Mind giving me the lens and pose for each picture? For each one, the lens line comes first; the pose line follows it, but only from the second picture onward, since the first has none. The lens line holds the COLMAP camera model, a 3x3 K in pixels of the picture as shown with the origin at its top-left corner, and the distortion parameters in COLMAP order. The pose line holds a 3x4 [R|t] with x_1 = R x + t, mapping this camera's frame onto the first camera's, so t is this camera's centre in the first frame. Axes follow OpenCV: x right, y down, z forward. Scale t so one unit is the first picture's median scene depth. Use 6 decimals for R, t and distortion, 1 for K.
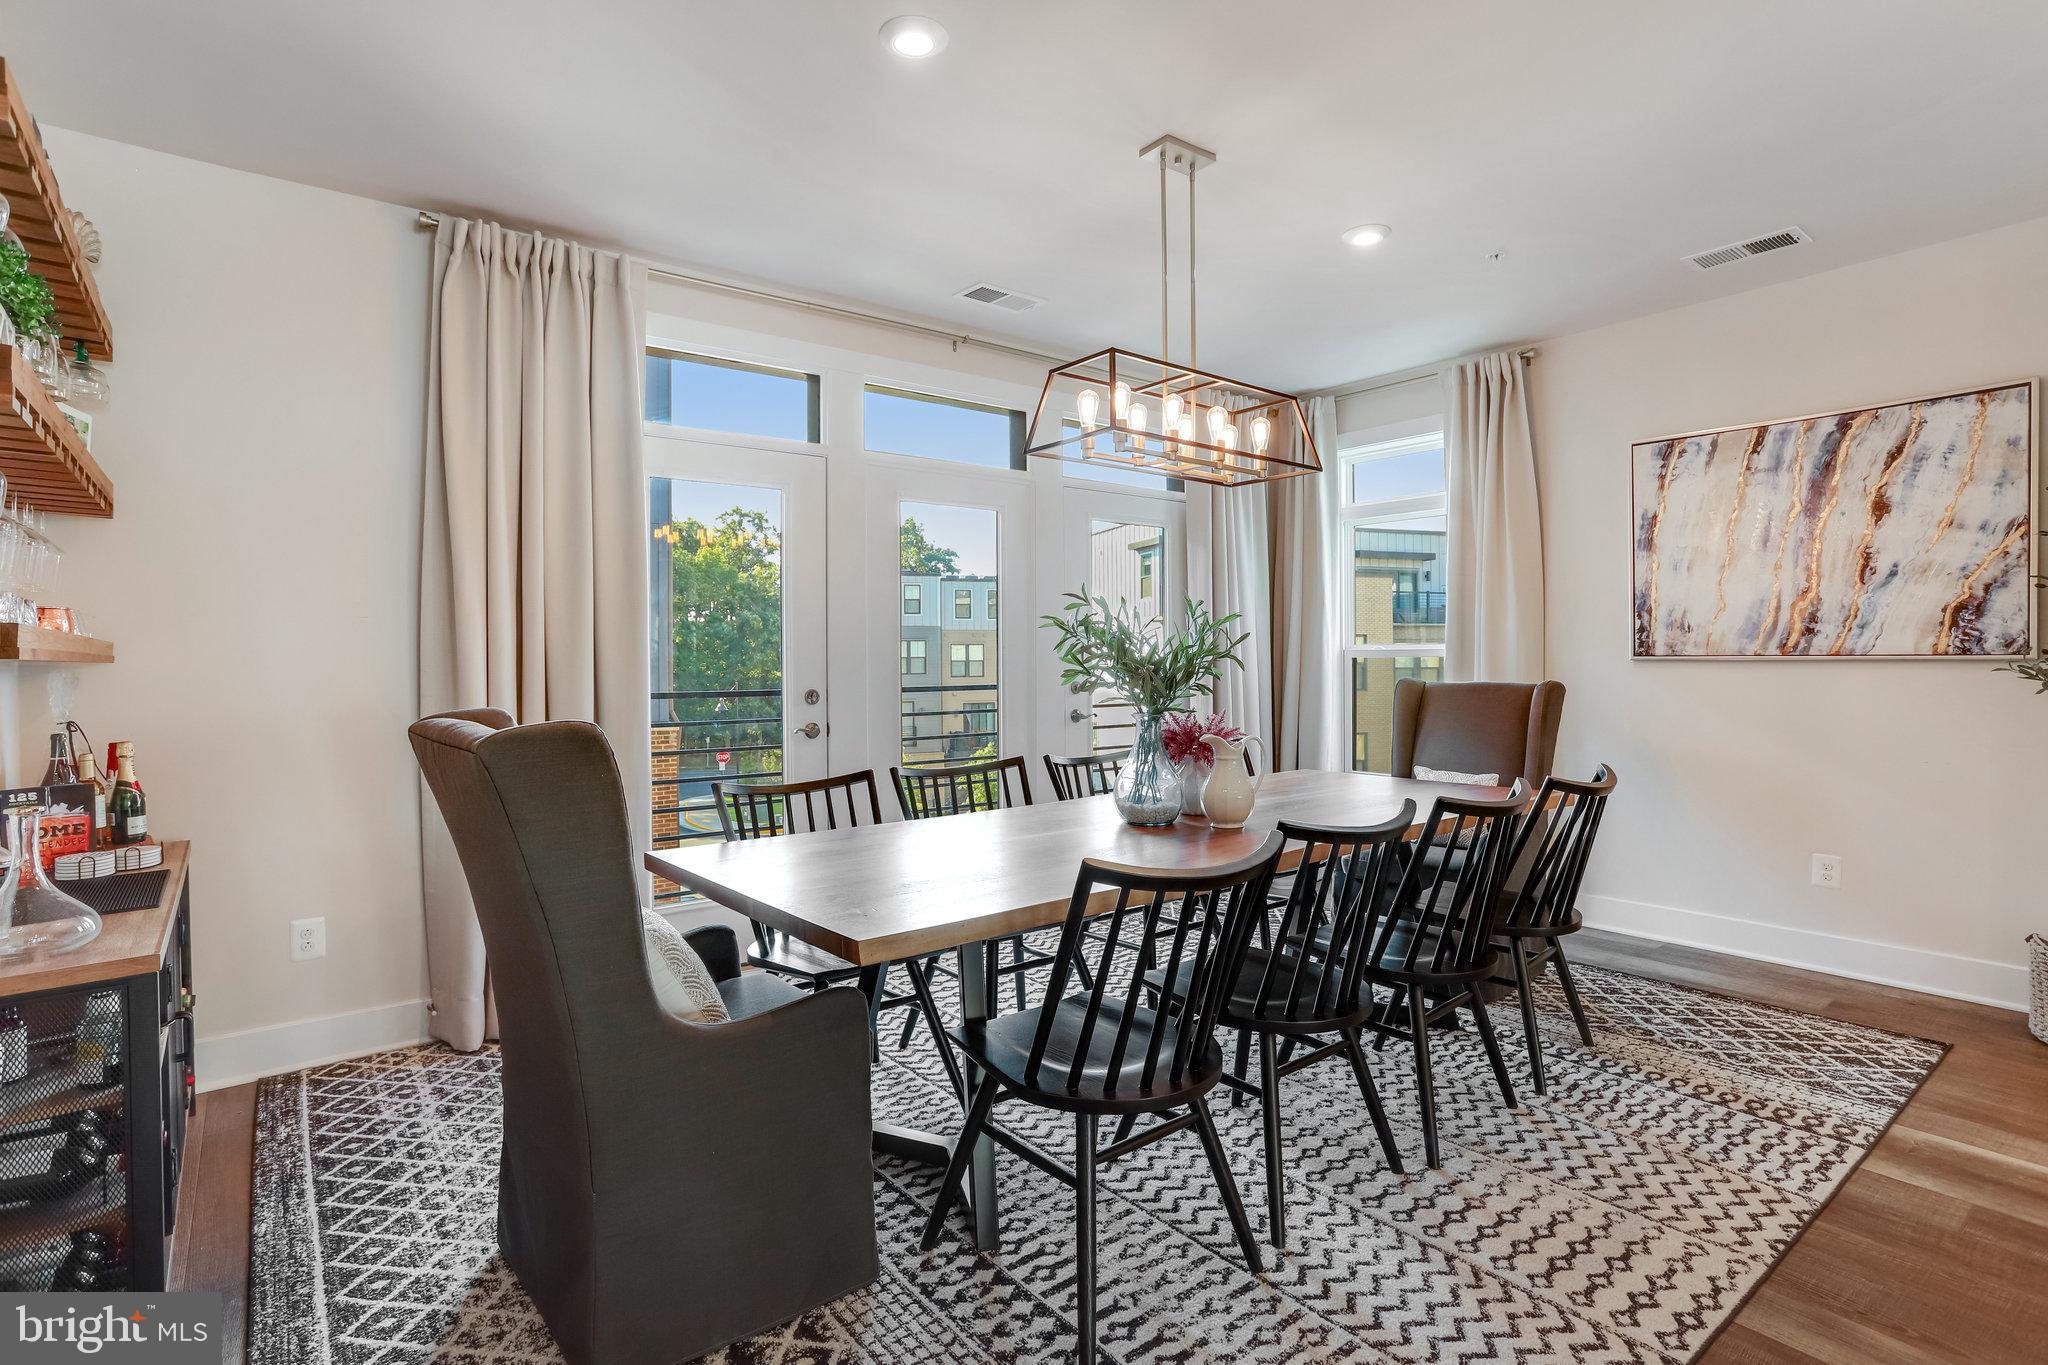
lens RADIAL K [[1000.4, 0, 1016.2], [0, 1000.4, 695.3], [0, 0, 1]] dist [-0.000455, -0.000114]
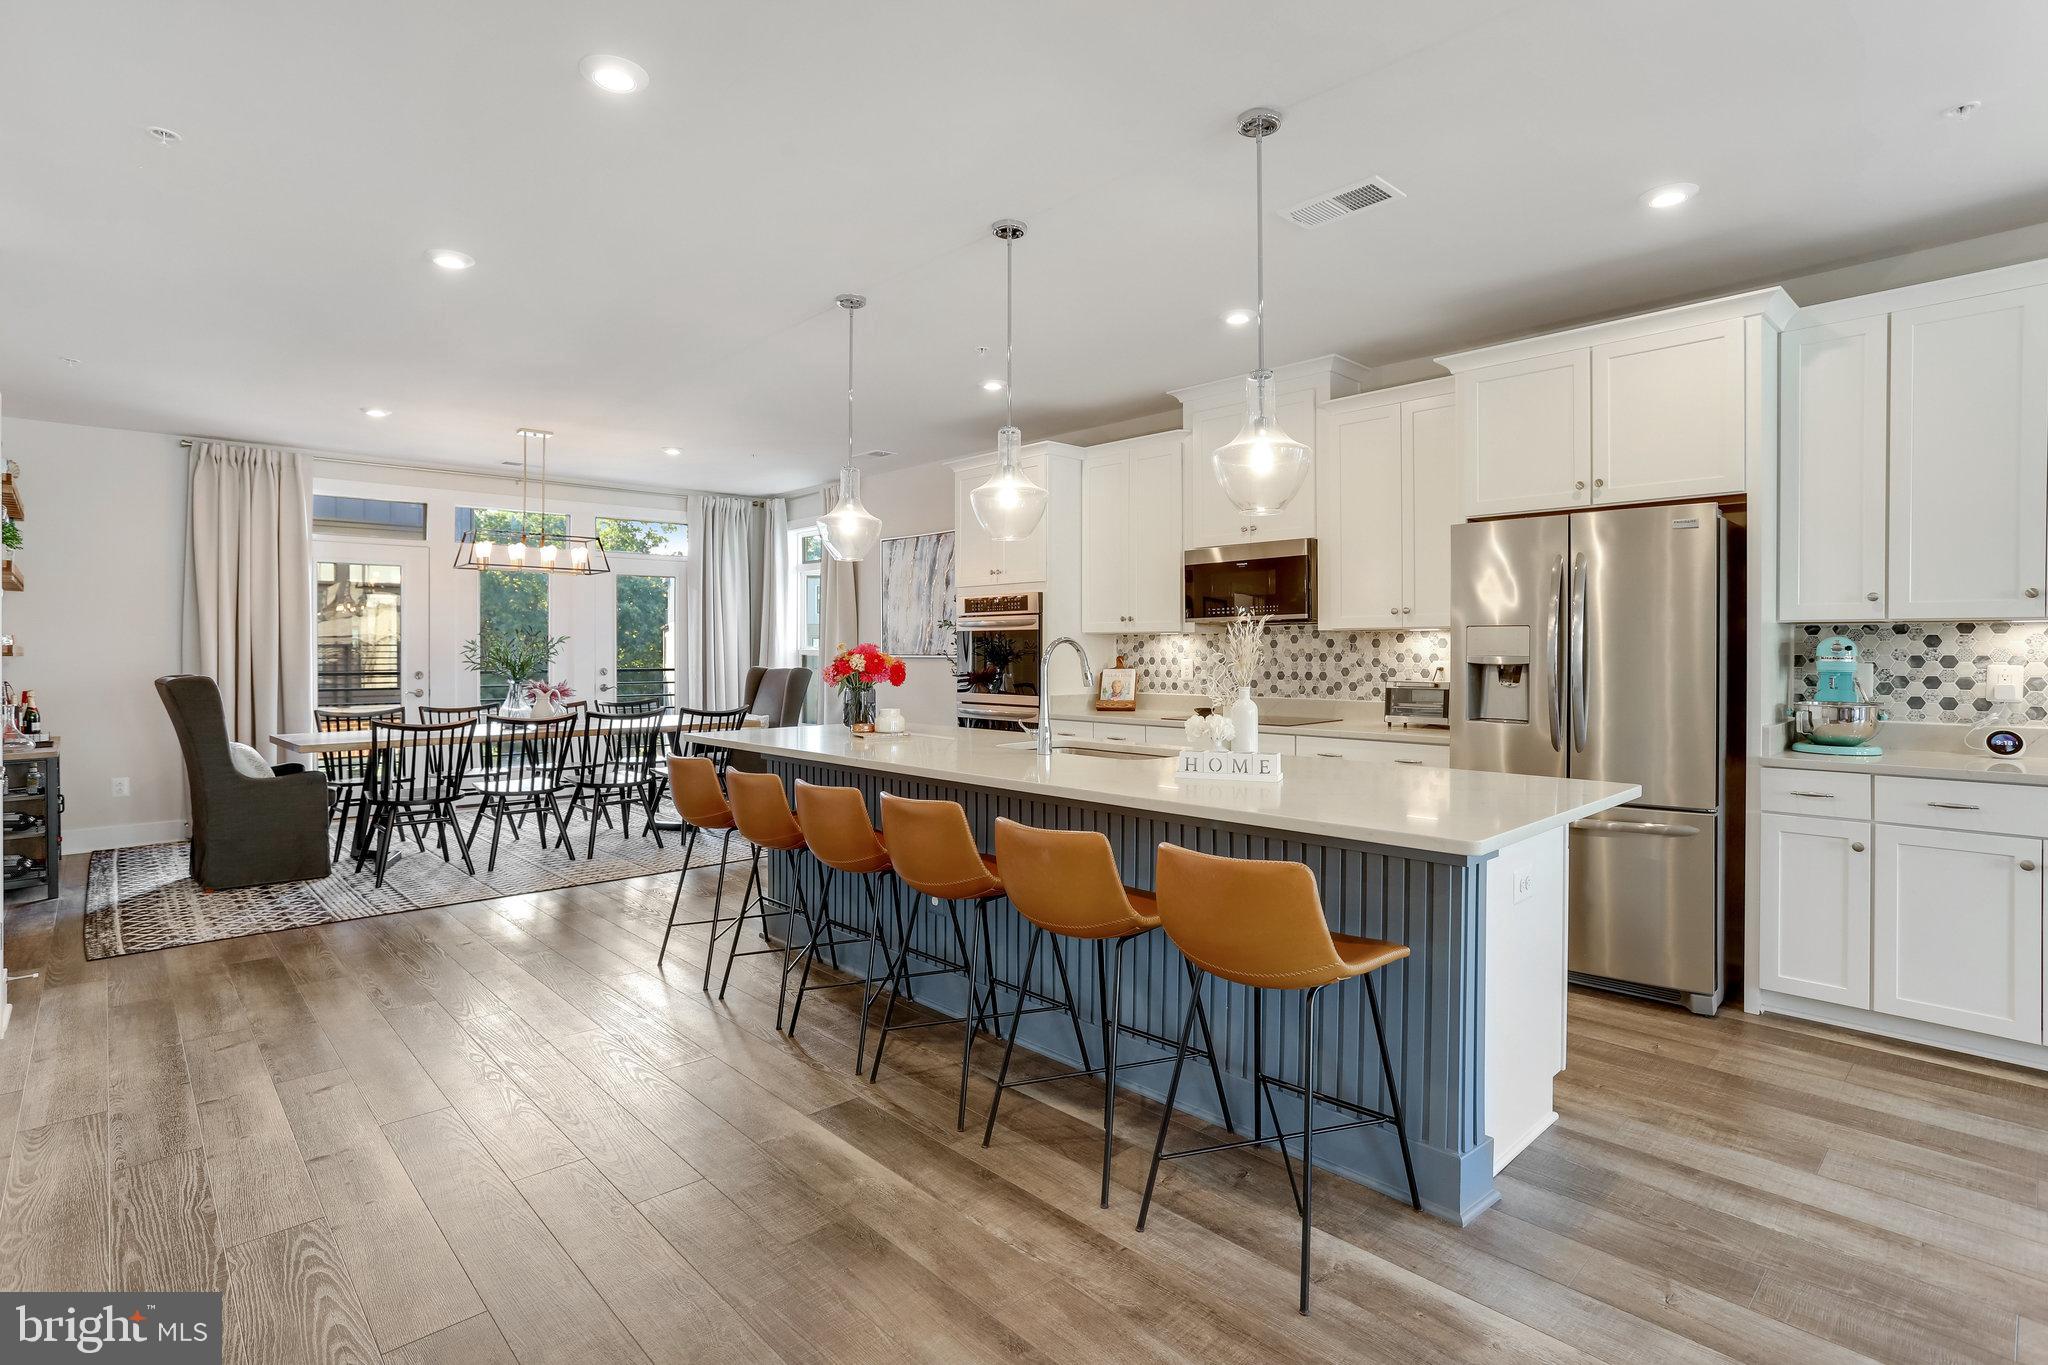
lens RADIAL K [[1013.5, 0, 1019.9], [0, 1013.5, 678.5], [0, 0, 1]] dist [-0.062287, 0.039463]
pose [[0.994669, 0.001912, 0.103103, 0.960090], [-0.000860, 0.999947, -0.010245, 0.033903], [-0.103117, 0.010102, 0.994618, -1.265905]]
